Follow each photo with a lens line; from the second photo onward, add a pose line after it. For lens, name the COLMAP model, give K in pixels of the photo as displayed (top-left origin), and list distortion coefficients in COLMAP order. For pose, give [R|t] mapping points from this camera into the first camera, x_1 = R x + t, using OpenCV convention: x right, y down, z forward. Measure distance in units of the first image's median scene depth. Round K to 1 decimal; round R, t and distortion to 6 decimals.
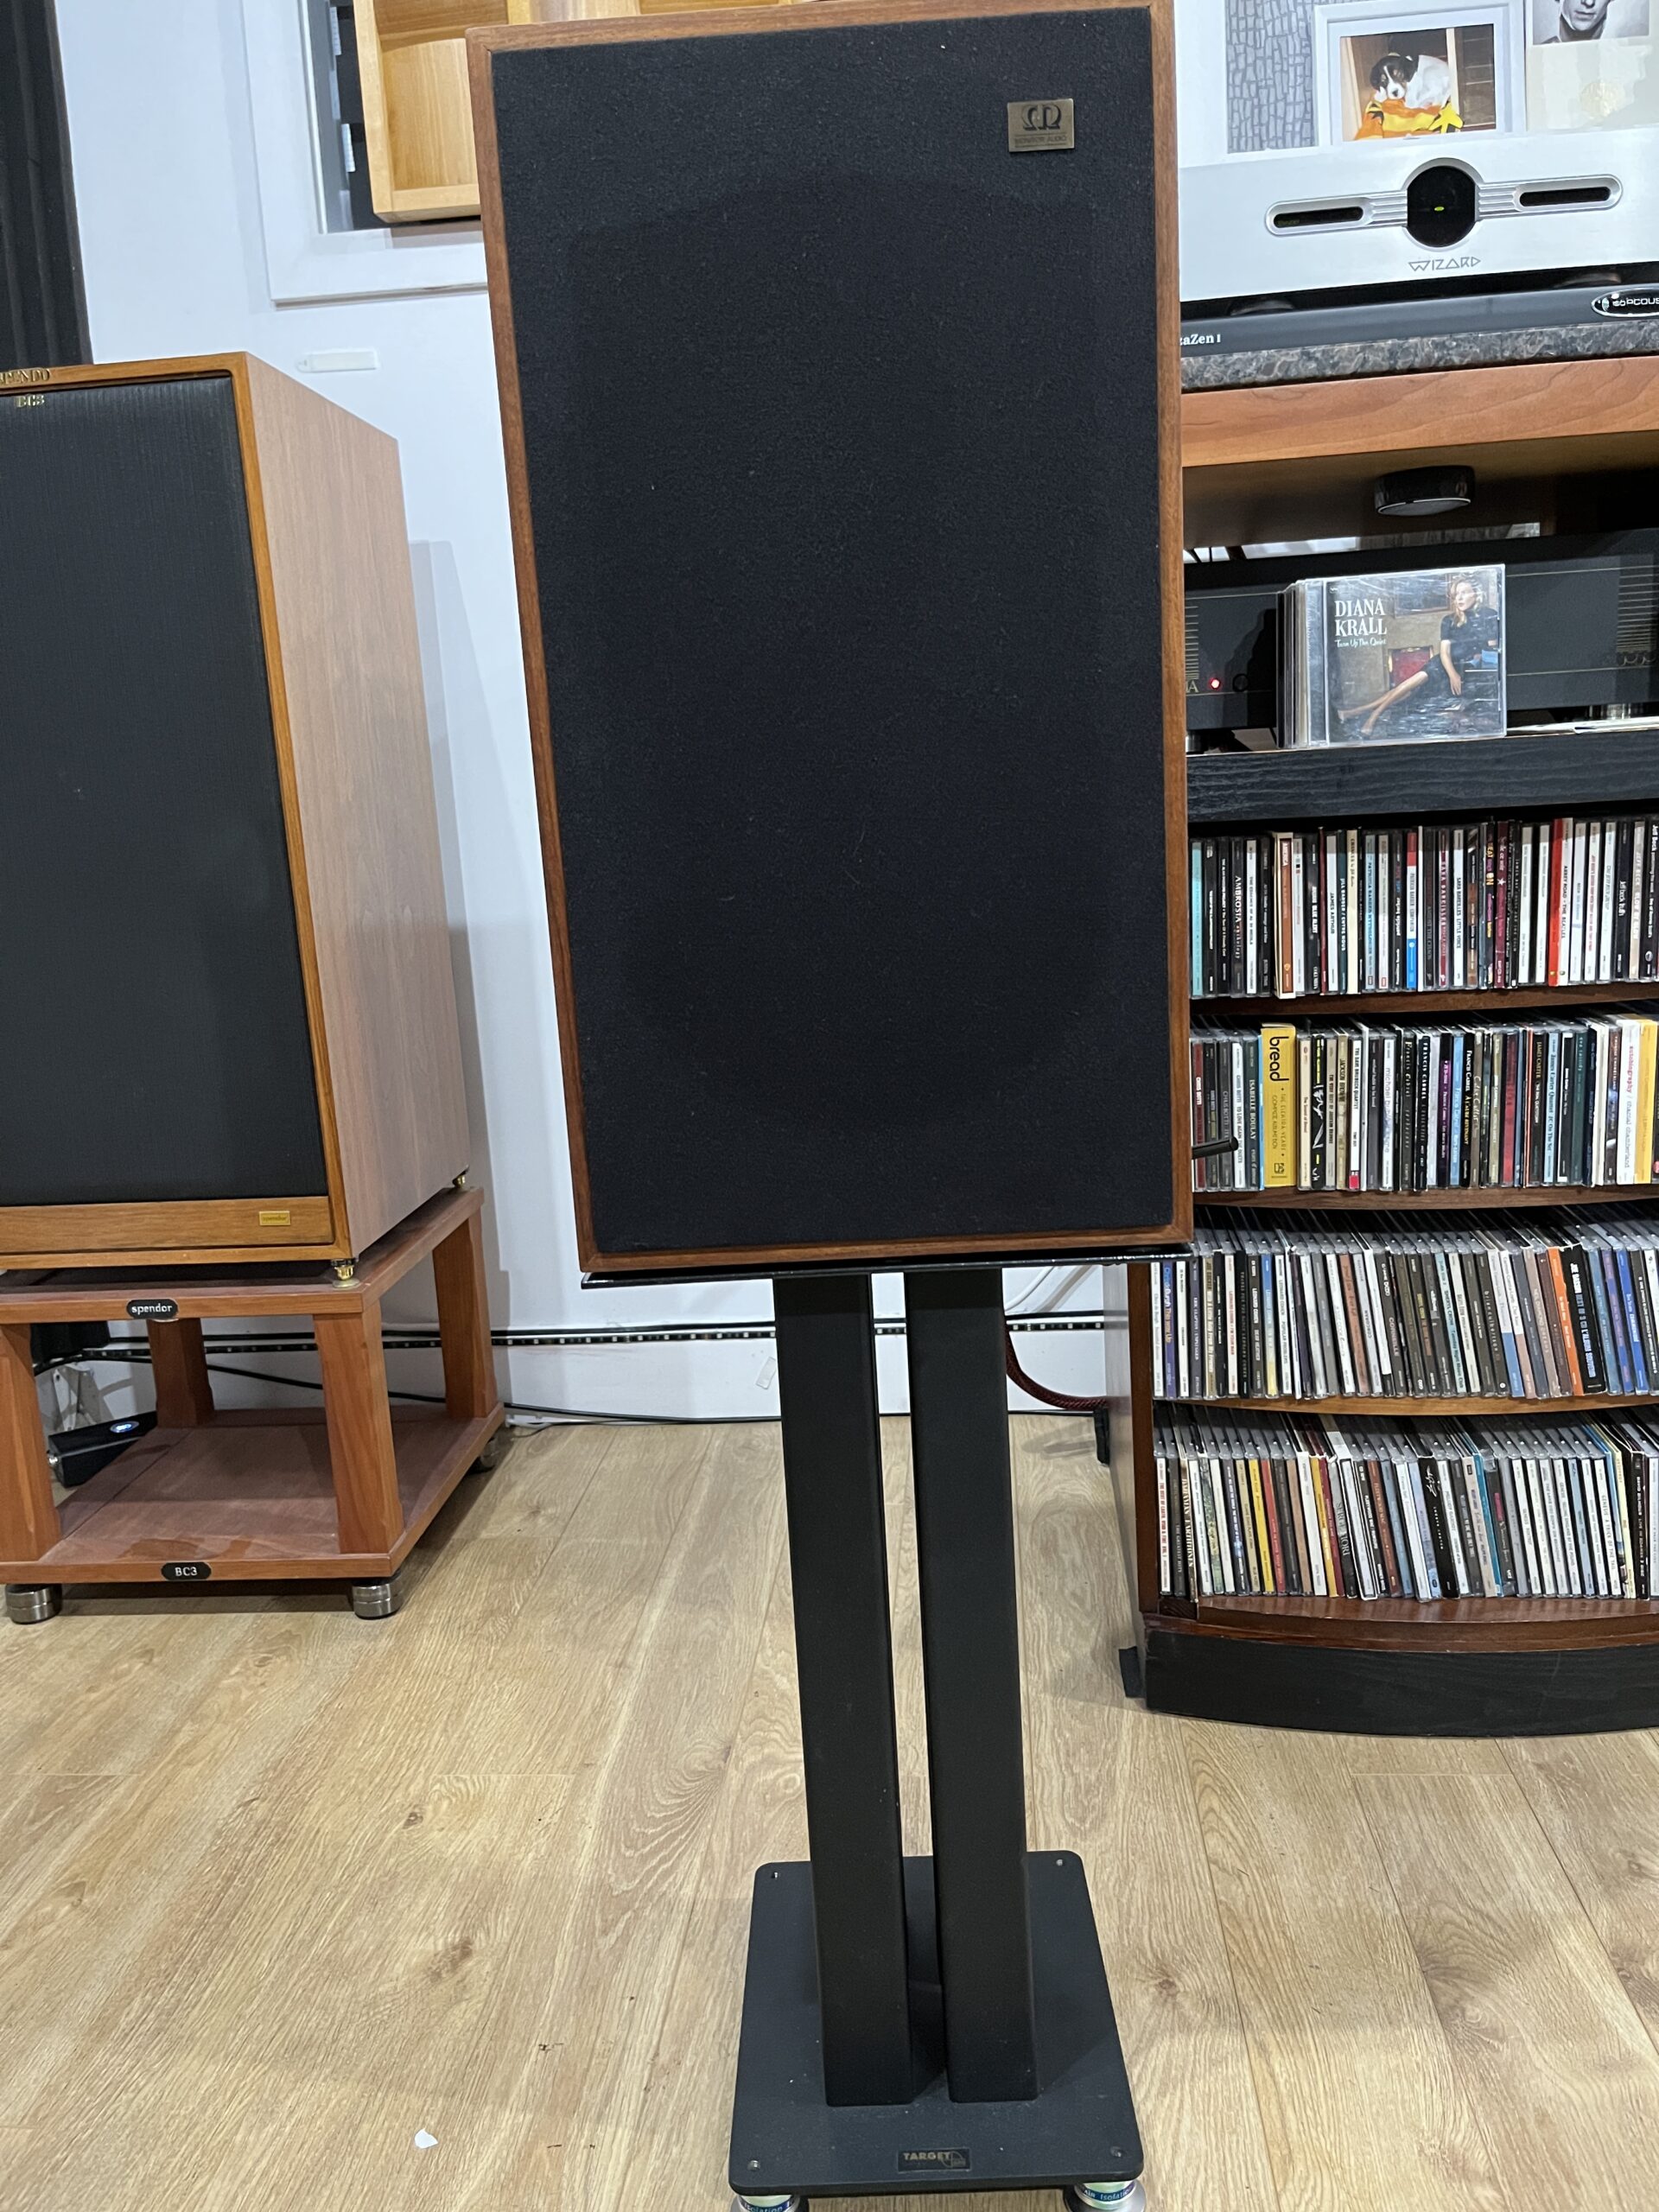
lens RADIAL K [[1690.3, 0, 829.5], [0, 1690.3, 1106.0], [0, 0, 1]] dist [0.050002, -0.056116]
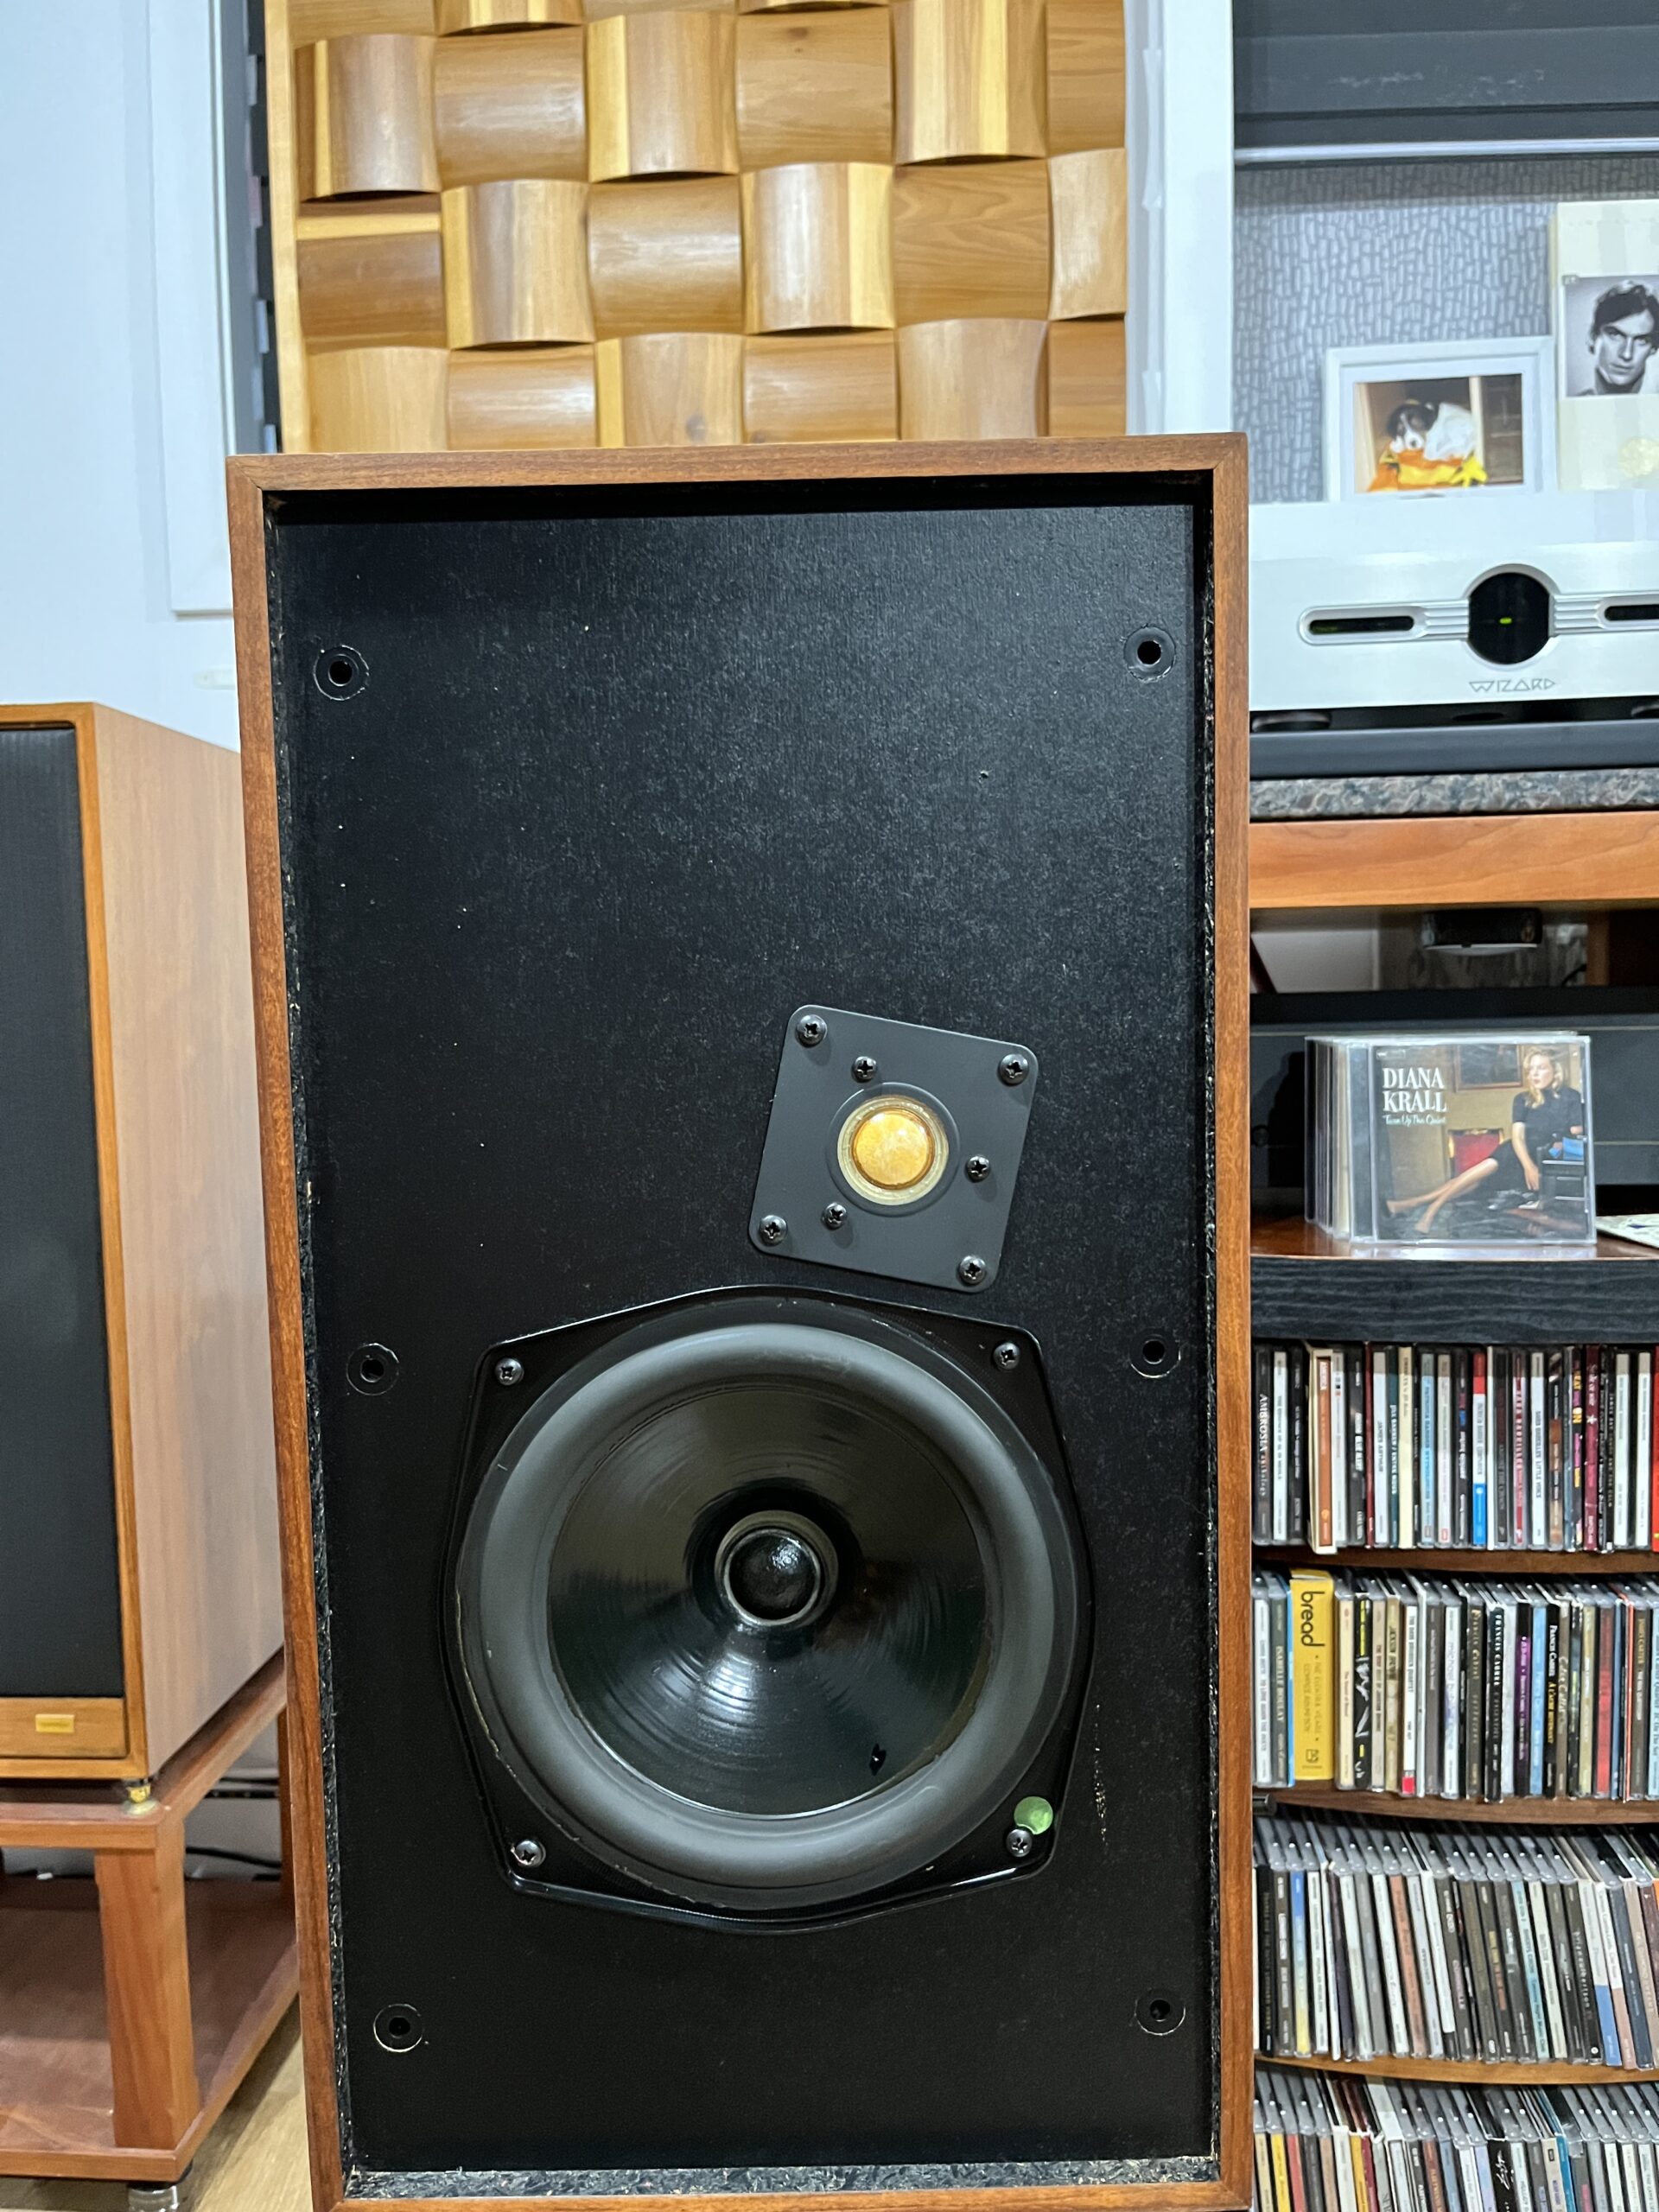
lens RADIAL K [[1679.0, 0, 820.8], [0, 1679.0, 1103.5], [0, 0, 1]] dist [0.052876, -0.069824]
pose [[0.999280, 0.034042, 0.016778, 0.013249], [-0.031936, 0.993093, -0.112897, -0.171654], [-0.020506, 0.112280, 0.993465, 0.191541]]
